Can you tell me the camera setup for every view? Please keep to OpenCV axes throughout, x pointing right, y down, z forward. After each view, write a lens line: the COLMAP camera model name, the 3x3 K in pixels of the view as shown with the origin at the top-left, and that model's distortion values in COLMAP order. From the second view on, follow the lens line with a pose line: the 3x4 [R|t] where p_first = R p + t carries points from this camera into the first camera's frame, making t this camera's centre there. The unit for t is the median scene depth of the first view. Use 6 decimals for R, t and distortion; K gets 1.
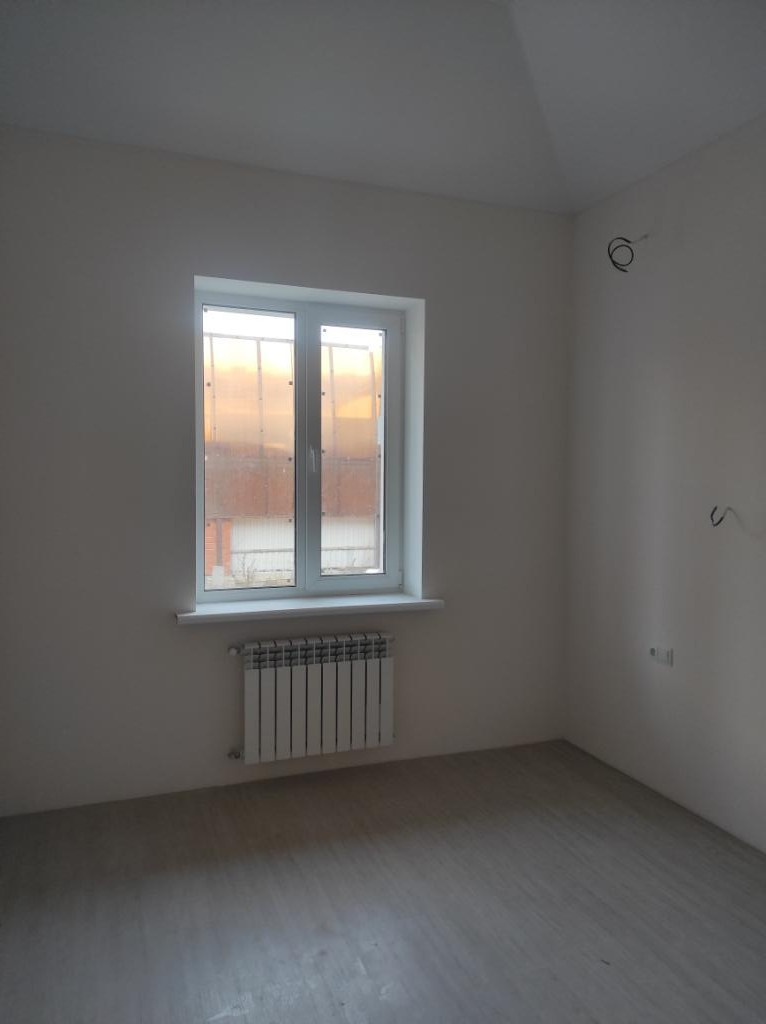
lens RADIAL K [[750.5, 0, 384.7], [0, 750.5, 508.9], [0, 0, 1]] dist [0.065280, -0.055210]
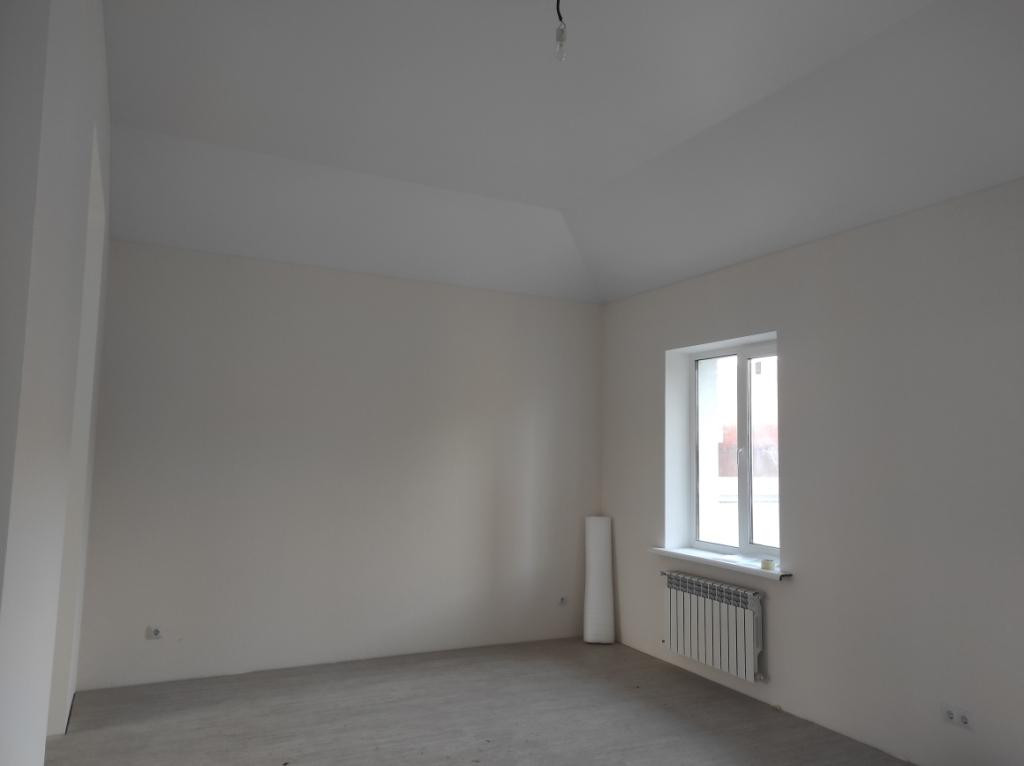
lens RADIAL K [[750.5, 0, 515.0], [0, 750.5, 381.0], [0, 0, 1]] dist [0.065280, -0.055210]
pose [[0.101540, -0.098381, -0.989955, 1.317980], [-0.058753, 0.992768, -0.104687, -0.032168], [0.993095, 0.068793, 0.095026, 0.468934]]
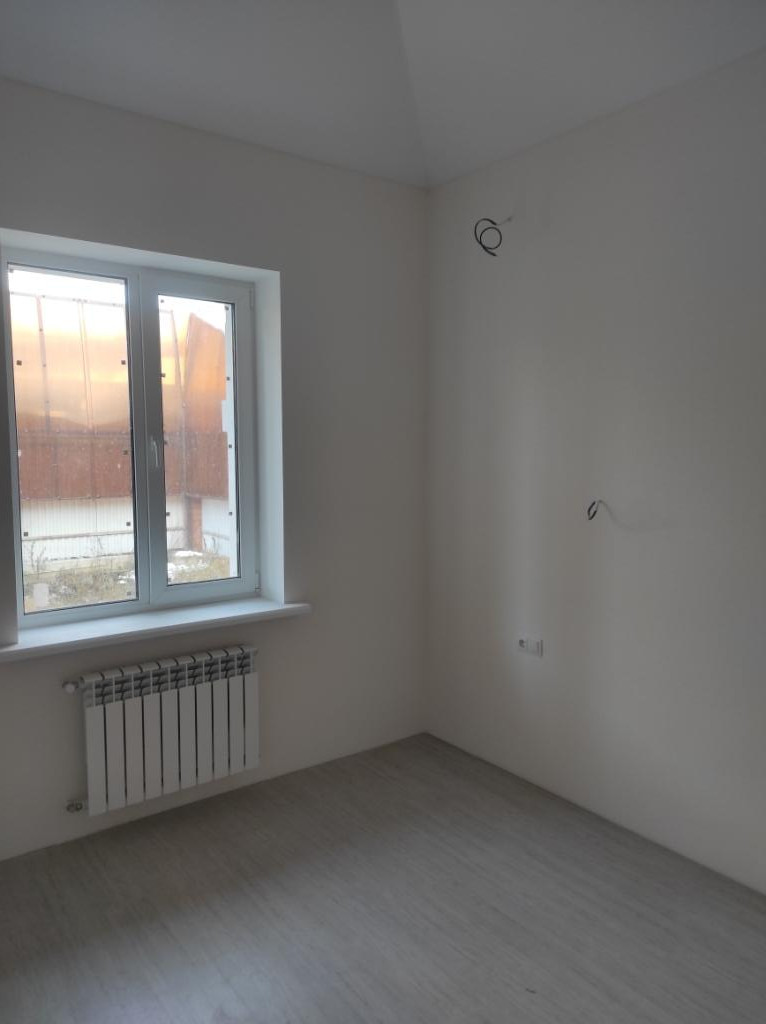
lens RADIAL K [[750.5, 0, 384.7], [0, 750.5, 508.9], [0, 0, 1]] dist [0.065280, -0.055210]
pose [[0.962379, -0.033174, 0.269676, -0.079717], [0.020992, 0.998630, 0.047931, -0.038369], [-0.270897, -0.040467, 0.961757, 0.096861]]
